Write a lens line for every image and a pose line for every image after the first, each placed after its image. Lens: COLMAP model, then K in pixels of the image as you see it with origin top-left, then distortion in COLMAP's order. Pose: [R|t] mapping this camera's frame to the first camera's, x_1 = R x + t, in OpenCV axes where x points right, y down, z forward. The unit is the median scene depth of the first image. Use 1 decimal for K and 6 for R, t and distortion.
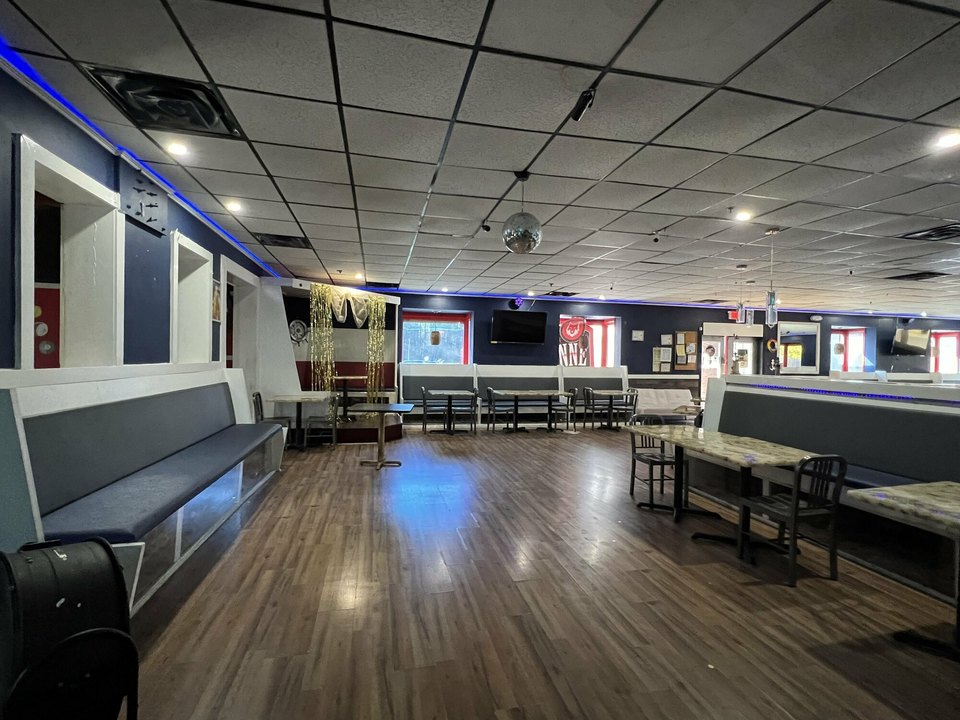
lens RADIAL K [[450.9, 0, 478.1], [0, 450.9, 361.5], [0, 0, 1]] dist [-0.002157, -0.000099]
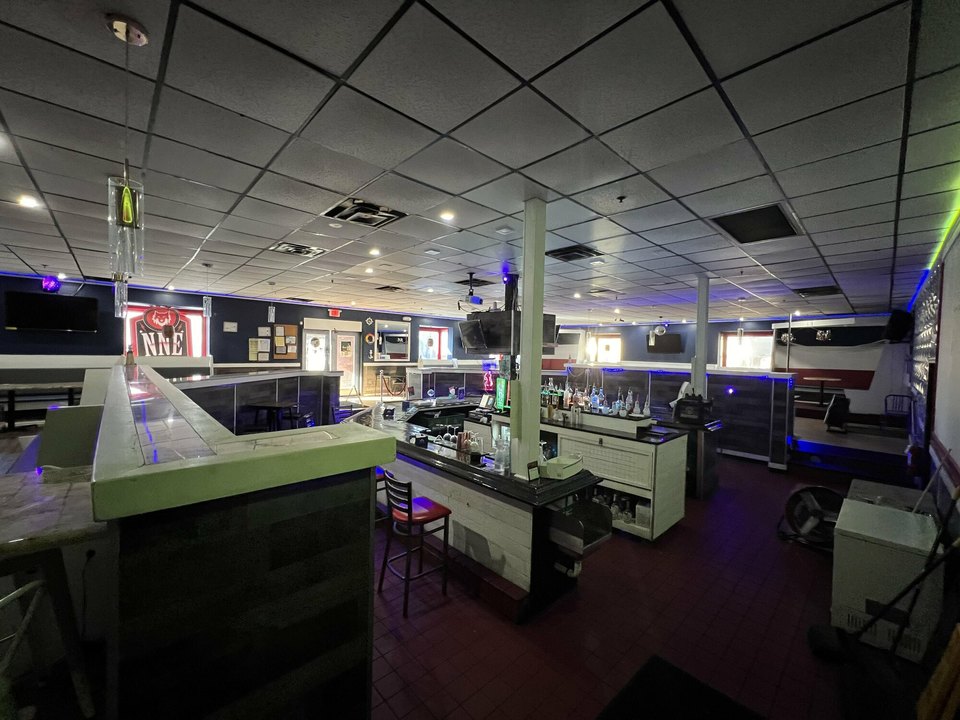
lens RADIAL K [[385.1, 0, 482.1], [0, 385.1, 360.5], [0, 0, 1]] dist [0.002887, 0.000244]
pose [[0.855840, -0.008763, 0.517167, 0.382474], [-0.006199, 0.999611, 0.027197, -0.006359], [-0.517204, -0.026482, 0.855452, -0.088528]]
